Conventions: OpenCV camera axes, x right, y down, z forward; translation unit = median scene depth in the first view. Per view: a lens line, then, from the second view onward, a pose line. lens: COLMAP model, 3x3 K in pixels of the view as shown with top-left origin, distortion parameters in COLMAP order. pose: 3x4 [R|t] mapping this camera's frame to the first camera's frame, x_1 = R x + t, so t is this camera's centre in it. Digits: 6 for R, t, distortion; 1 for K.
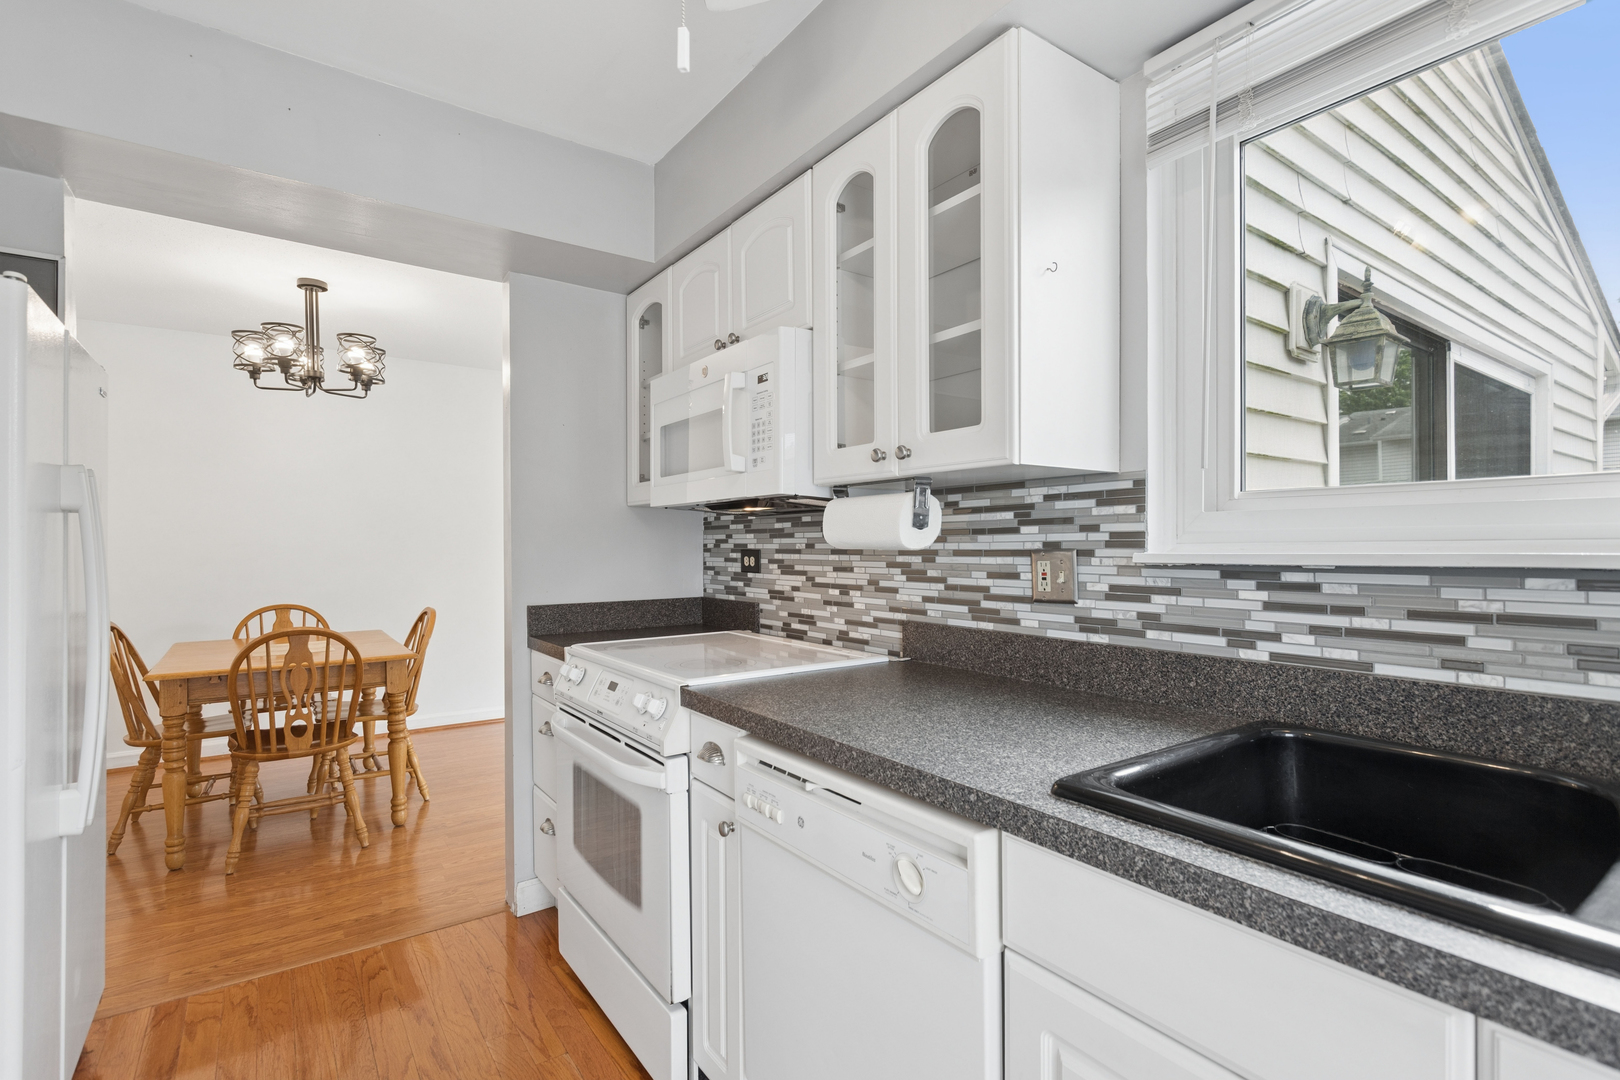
lens RADIAL K [[770.2, 0, 808.0], [0, 770.2, 546.7], [0, 0, 1]] dist [0.011135, 0.000160]
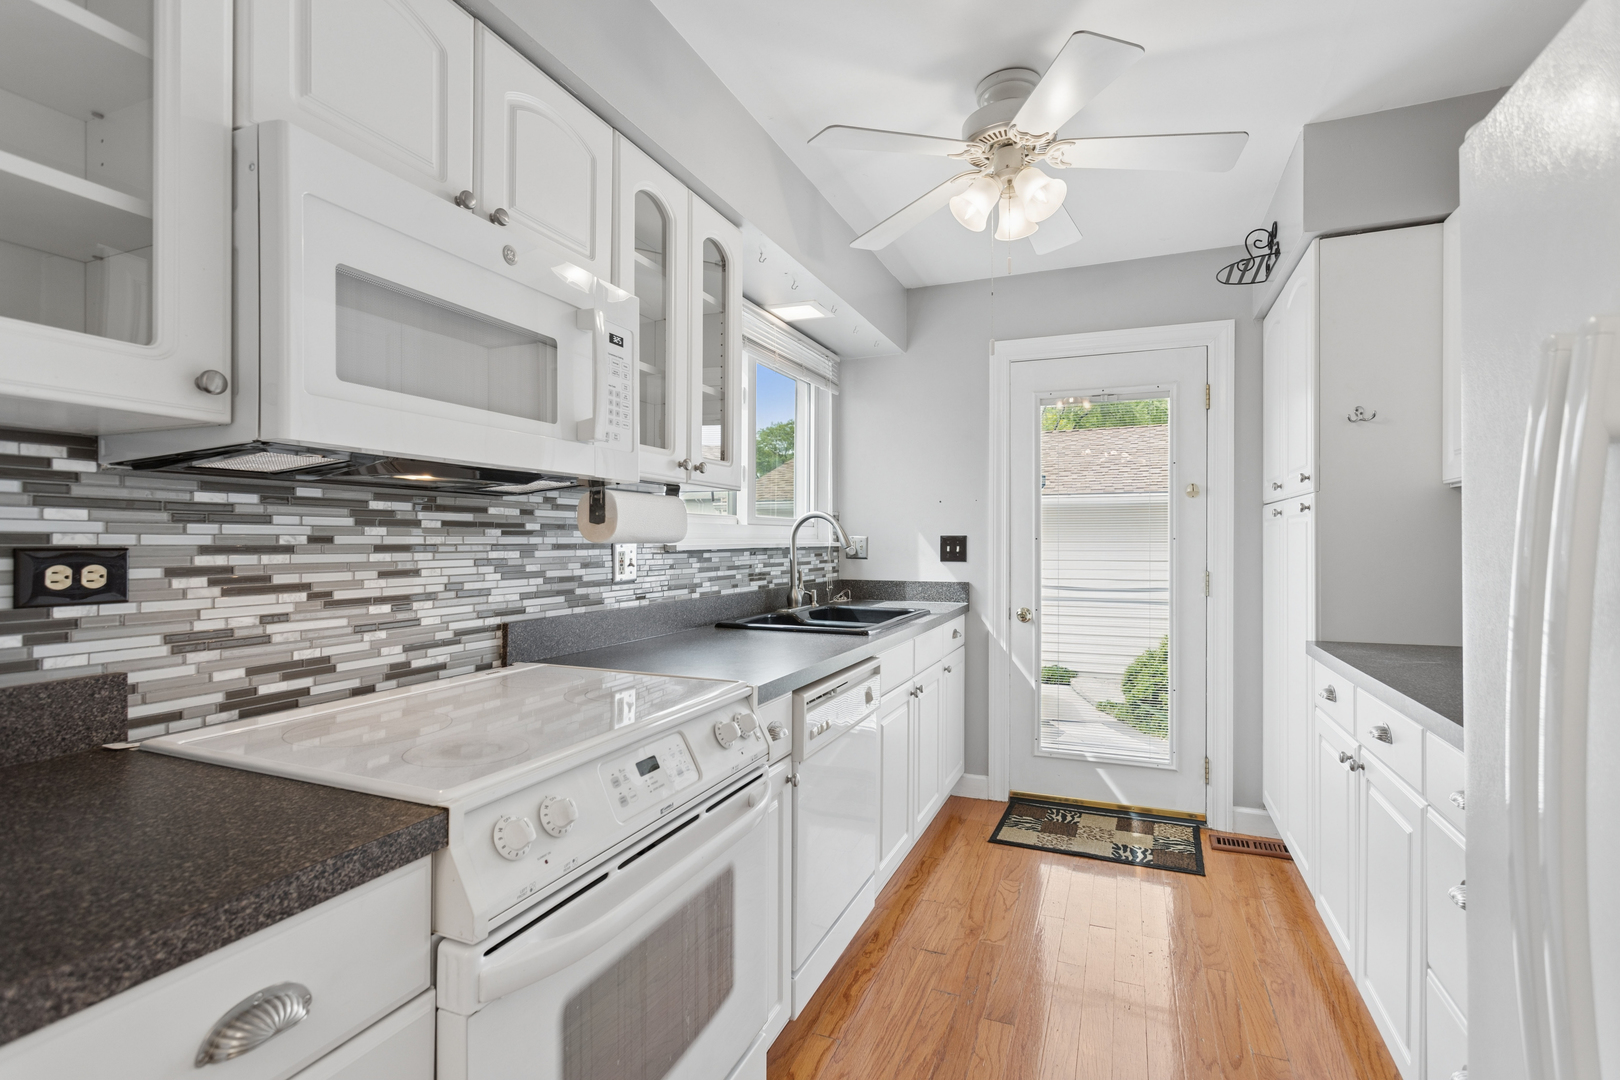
lens RADIAL K [[770.2, 0, 806.9], [0, 770.2, 540.0], [0, 0, 1]] dist [0.011135, 0.000160]
pose [[-0.527549, 0.001000, 0.849524, -0.745842], [-0.000152, 0.999999, -0.001271, 0.000232], [-0.849524, -0.000800, -0.527549, 1.072663]]
